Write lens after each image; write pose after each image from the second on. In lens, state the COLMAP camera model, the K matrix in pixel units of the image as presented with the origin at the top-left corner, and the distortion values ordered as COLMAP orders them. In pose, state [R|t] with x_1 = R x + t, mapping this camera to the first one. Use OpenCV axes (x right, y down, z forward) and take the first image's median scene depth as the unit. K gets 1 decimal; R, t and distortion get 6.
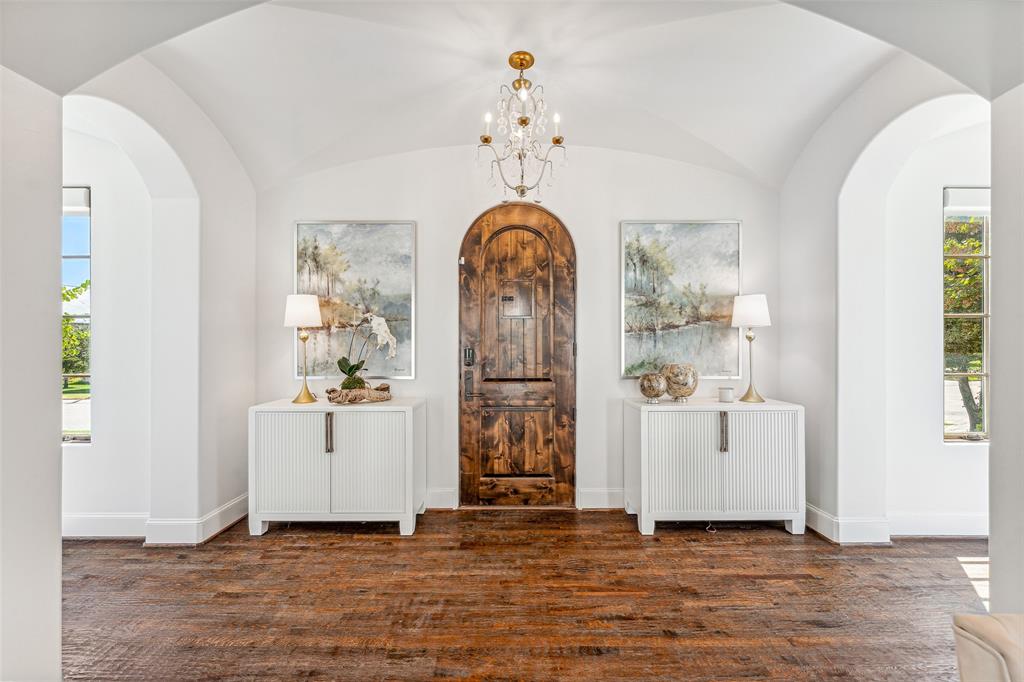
lens RADIAL K [[439.6, 0, 512.0], [0, 439.6, 341.0], [0, 0, 1]] dist [-0.000739, 0.000007]
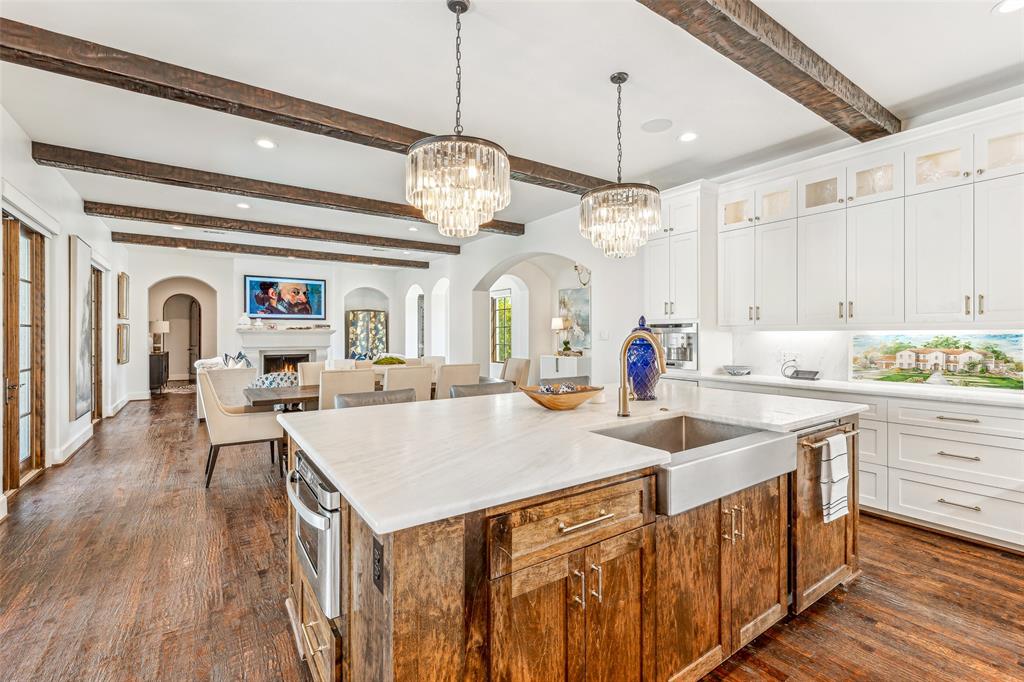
lens RADIAL K [[451.1, 0, 513.6], [0, 451.1, 337.4], [0, 0, 1]] dist [0.002333, -0.000056]
pose [[0.580822, 0.002727, -0.814026, 1.630246], [0.006472, 0.999947, 0.007968, -0.001973], [0.814005, -0.009896, 0.580774, -0.862947]]
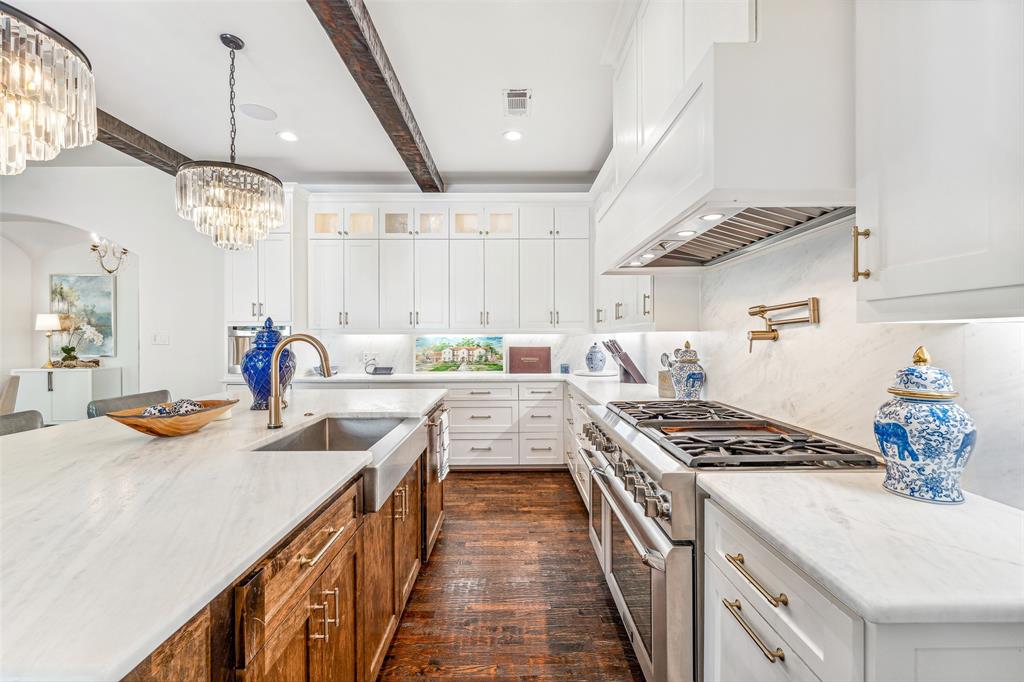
lens RADIAL K [[430.2, 0, 512.0], [0, 430.2, 341.0], [0, 0, 1]] dist [0.000415, -0.000042]
pose [[0.999841, -0.004489, 0.017237, 1.495071], [0.004230, 0.999878, 0.015013, -0.002558], [-0.017302, -0.014938, 0.999739, -0.919907]]
